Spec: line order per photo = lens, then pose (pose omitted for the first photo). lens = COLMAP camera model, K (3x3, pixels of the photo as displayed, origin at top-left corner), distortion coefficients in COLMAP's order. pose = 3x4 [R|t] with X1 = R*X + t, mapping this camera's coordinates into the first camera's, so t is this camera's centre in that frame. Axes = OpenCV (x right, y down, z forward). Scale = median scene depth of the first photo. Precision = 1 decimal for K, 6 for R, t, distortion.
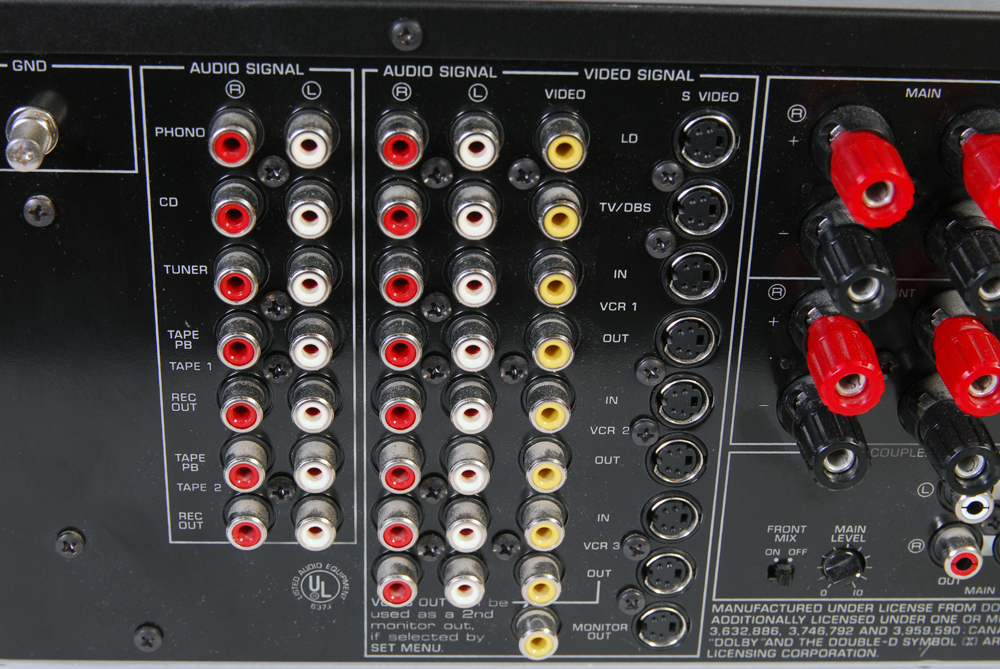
lens RADIAL K [[1753.1, 0, 500.0], [0, 1753.1, 334.5], [0, 0, 1]] dist [-0.047673, -0.223658]
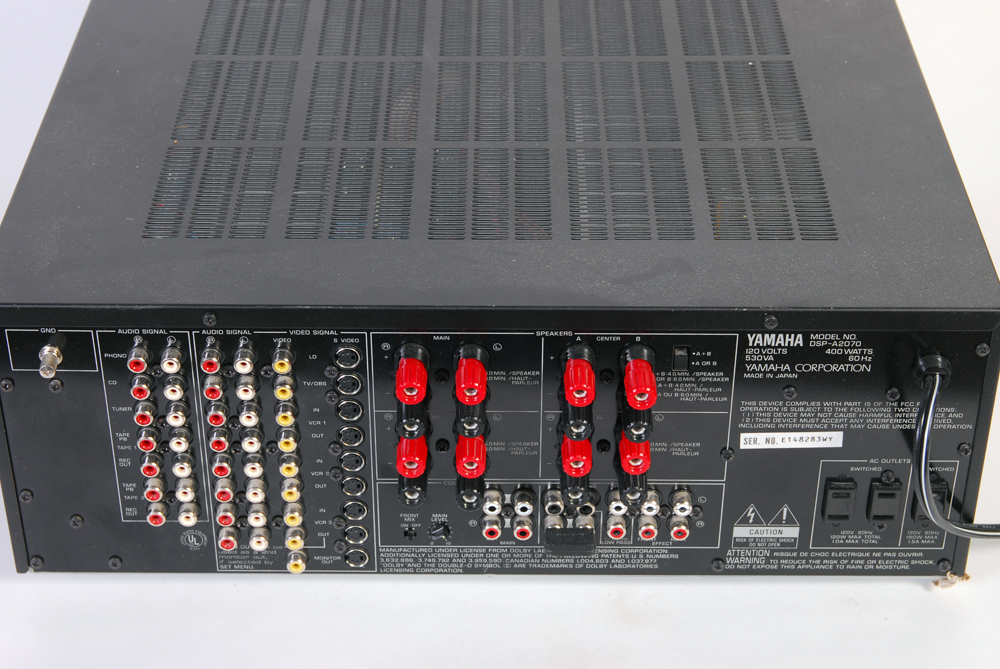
lens RADIAL K [[1986.4, 0, 500.0], [0, 1986.4, 334.5], [0, 0, 1]] dist [-0.004512, 0.127843]
pose [[0.998561, 0.000120, -0.053624, 0.415273], [0.007193, 0.990660, 0.136163, -0.447684], [0.053140, -0.136353, 0.989234, -1.393210]]
